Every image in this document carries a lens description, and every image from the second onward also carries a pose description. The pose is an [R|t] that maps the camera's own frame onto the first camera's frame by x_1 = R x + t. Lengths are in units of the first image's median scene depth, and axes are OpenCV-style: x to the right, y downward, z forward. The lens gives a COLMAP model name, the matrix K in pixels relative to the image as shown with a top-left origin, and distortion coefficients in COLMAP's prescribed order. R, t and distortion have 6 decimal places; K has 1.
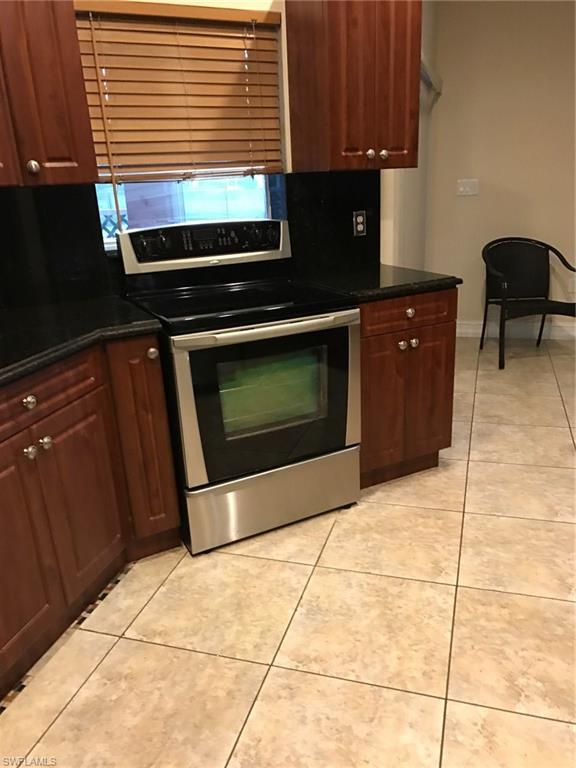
lens RADIAL K [[677.4, 0, 288.0], [0, 677.4, 384.0], [0, 0, 1]] dist [0.026639, 0.010439]
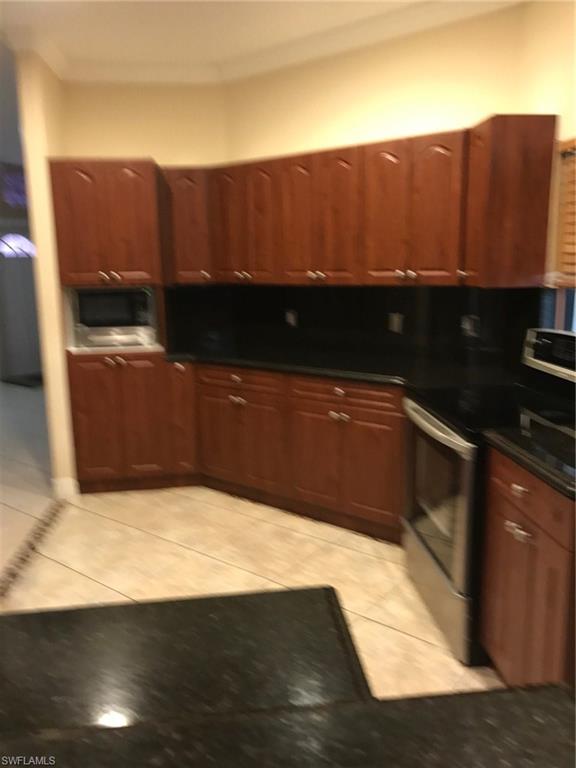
lens RADIAL K [[625.1, 0, 288.0], [0, 625.1, 384.0], [0, 0, 1]] dist [0.004529, 0.000999]
pose [[-0.415930, 0.198379, -0.887495, 1.126290], [-0.247347, 0.914446, 0.320324, -0.471474], [0.875112, 0.352752, -0.331278, 1.294585]]
